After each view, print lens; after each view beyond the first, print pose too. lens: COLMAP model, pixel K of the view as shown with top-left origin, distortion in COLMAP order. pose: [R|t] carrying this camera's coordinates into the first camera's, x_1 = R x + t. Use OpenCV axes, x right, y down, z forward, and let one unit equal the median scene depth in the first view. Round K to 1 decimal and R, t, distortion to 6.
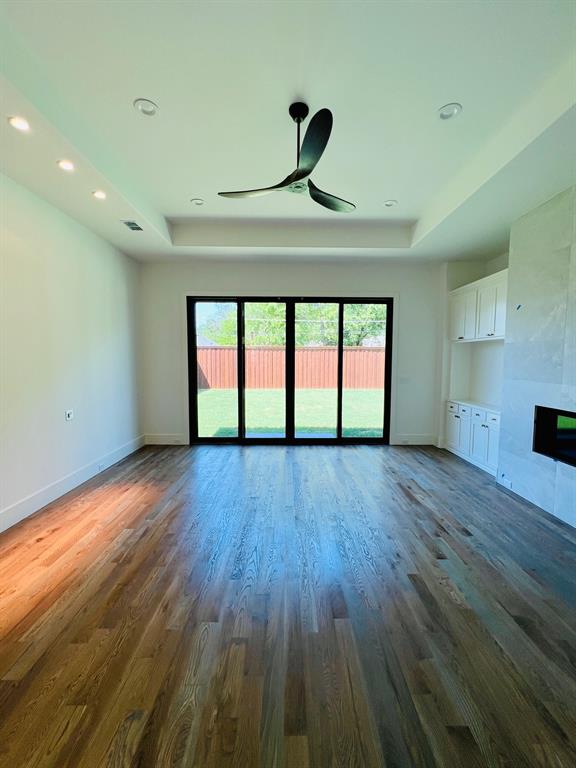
lens RADIAL K [[323.1, 0, 288.6], [0, 323.1, 383.4], [0, 0, 1]] dist [0.000247, 0.000016]
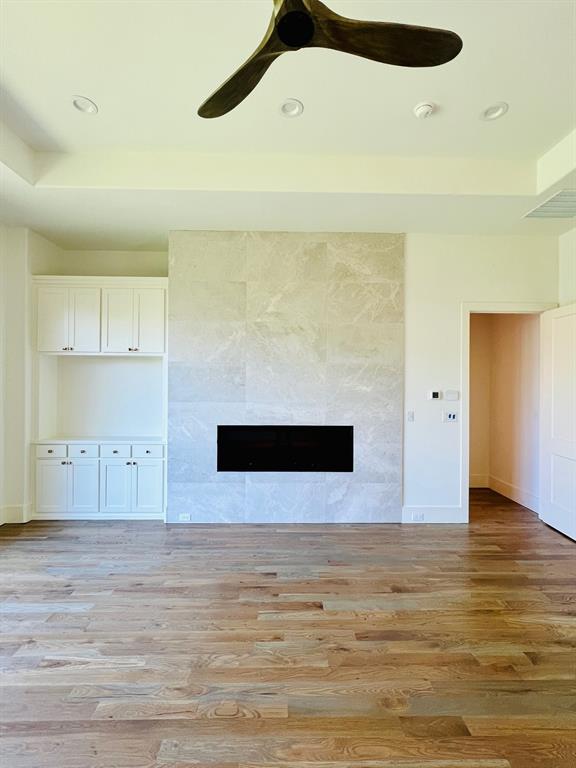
lens RADIAL K [[368.1, 0, 288.9], [0, 368.1, 382.3], [0, 0, 1]] dist [0.000704, 0.000049]
pose [[-0.028297, -0.008969, 0.999559, -0.377066], [0.068082, 0.997620, 0.010879, -0.061651], [-0.997278, 0.068359, -0.027619, 0.767677]]
